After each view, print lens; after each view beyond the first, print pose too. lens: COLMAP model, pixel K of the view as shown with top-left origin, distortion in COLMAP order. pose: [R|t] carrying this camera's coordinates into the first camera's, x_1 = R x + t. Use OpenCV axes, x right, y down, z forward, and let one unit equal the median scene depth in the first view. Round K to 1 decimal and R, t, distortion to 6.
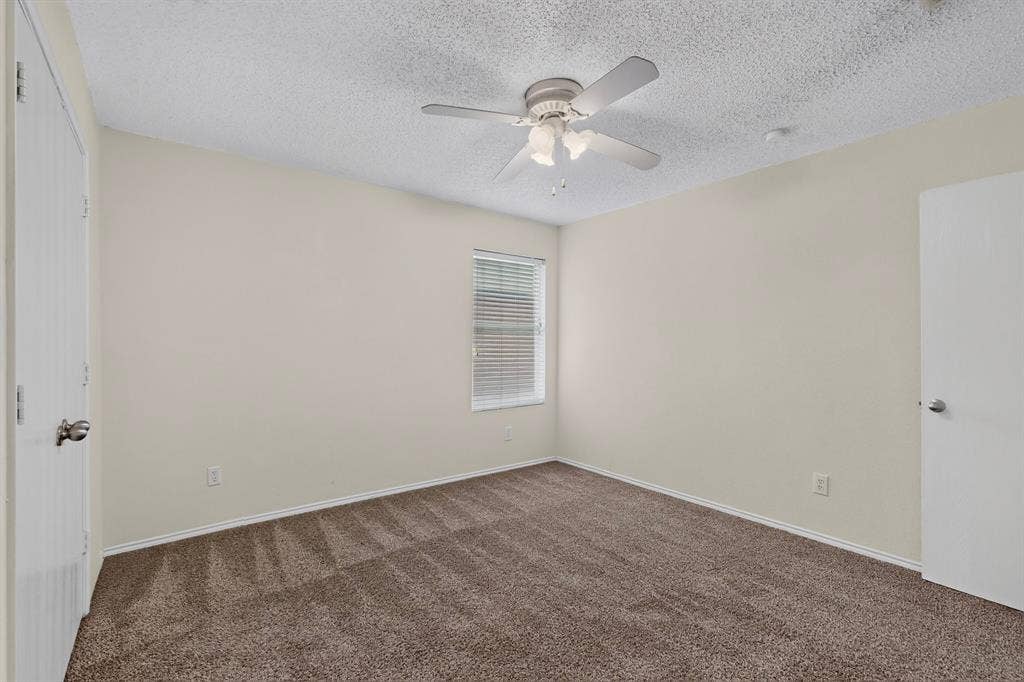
lens RADIAL K [[448.6, 0, 510.0], [0, 448.6, 333.9], [0, 0, 1]] dist [-0.000214, -0.000976]
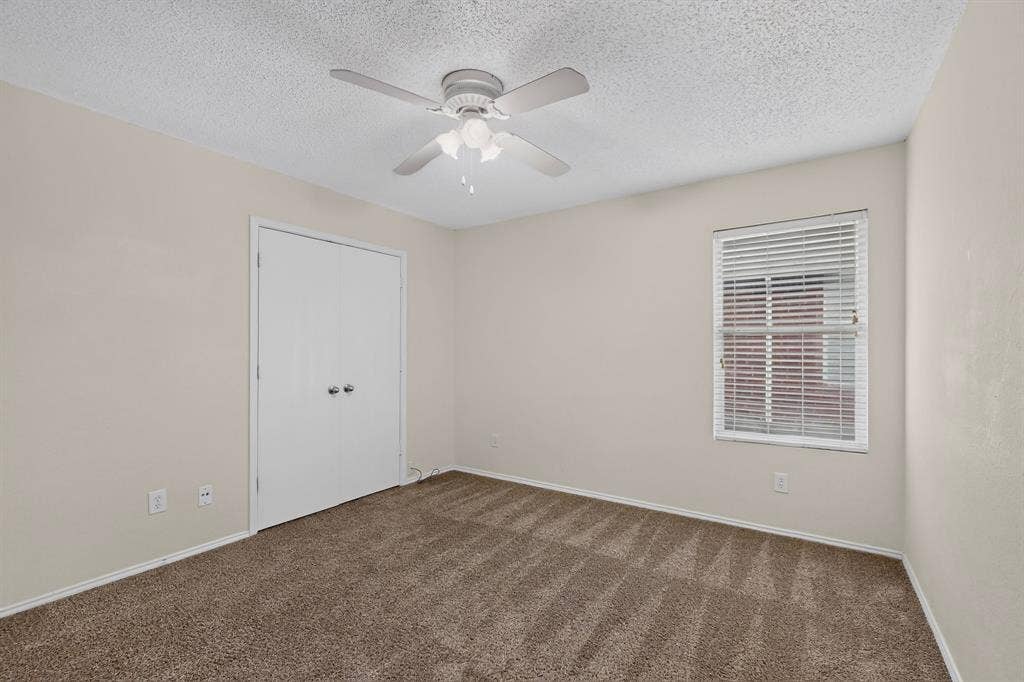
lens RADIAL K [[448.6, 0, 510.2], [0, 448.6, 345.0], [0, 0, 1]] dist [-0.000214, -0.000976]
pose [[0.300761, -0.020161, -0.953486, 0.817489], [0.026897, 0.999558, -0.012651, 0.012756], [0.953320, -0.021841, 0.301170, 0.618320]]
